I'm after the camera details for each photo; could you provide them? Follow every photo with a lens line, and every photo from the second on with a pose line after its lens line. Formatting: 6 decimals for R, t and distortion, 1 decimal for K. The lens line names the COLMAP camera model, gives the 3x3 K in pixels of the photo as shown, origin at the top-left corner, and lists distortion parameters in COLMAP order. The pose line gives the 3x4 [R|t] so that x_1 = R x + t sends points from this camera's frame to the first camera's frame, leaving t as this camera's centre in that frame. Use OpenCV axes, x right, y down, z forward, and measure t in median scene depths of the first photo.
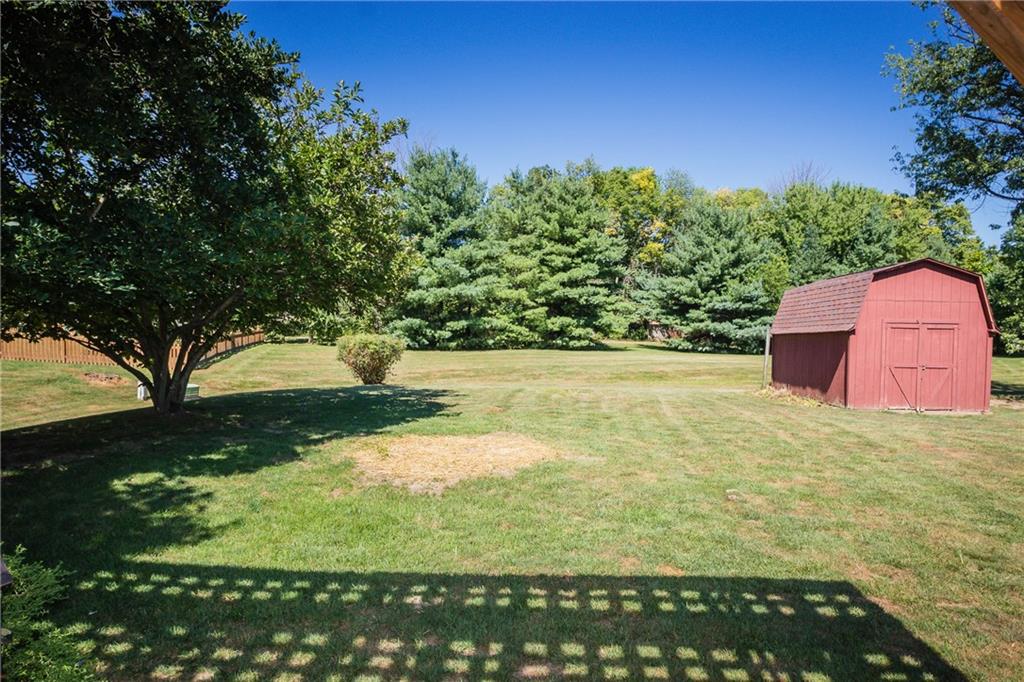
lens RADIAL K [[654.8, 0, 512.8], [0, 654.8, 342.4], [0, 0, 1]] dist [-0.027337, 0.002252]
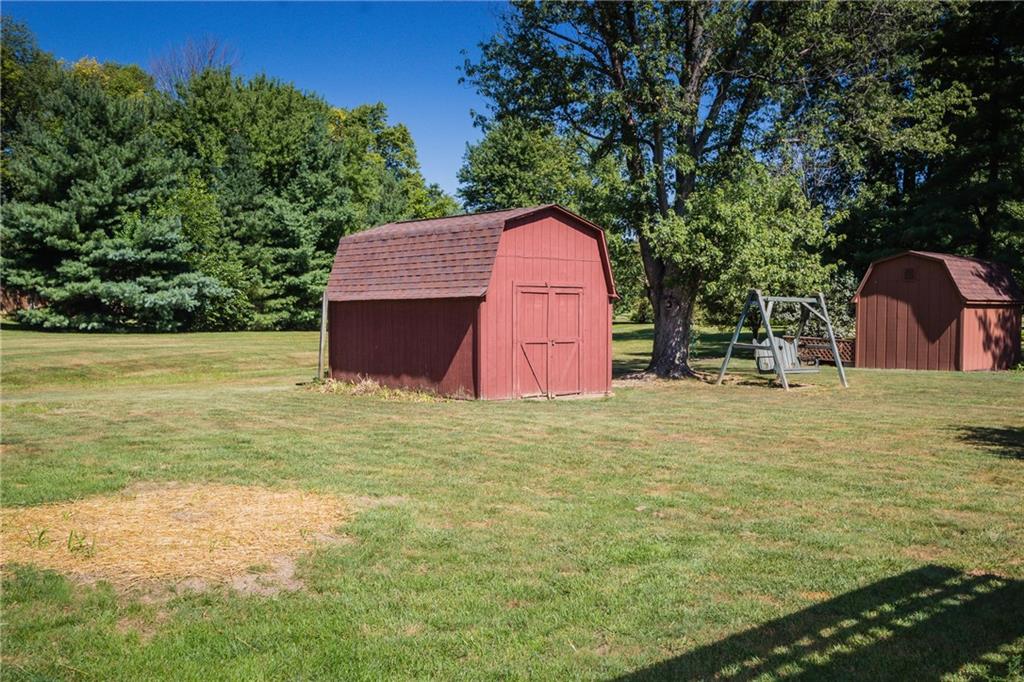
lens RADIAL K [[1061.6, 0, 512.4], [0, 1061.6, 341.0], [0, 0, 1]] dist [-0.063767, 0.000000]
pose [[0.707243, -0.031440, 0.706271, -0.113462], [0.012774, 0.999416, 0.031699, -0.001766], [-0.706855, -0.013397, 0.707231, 0.041404]]
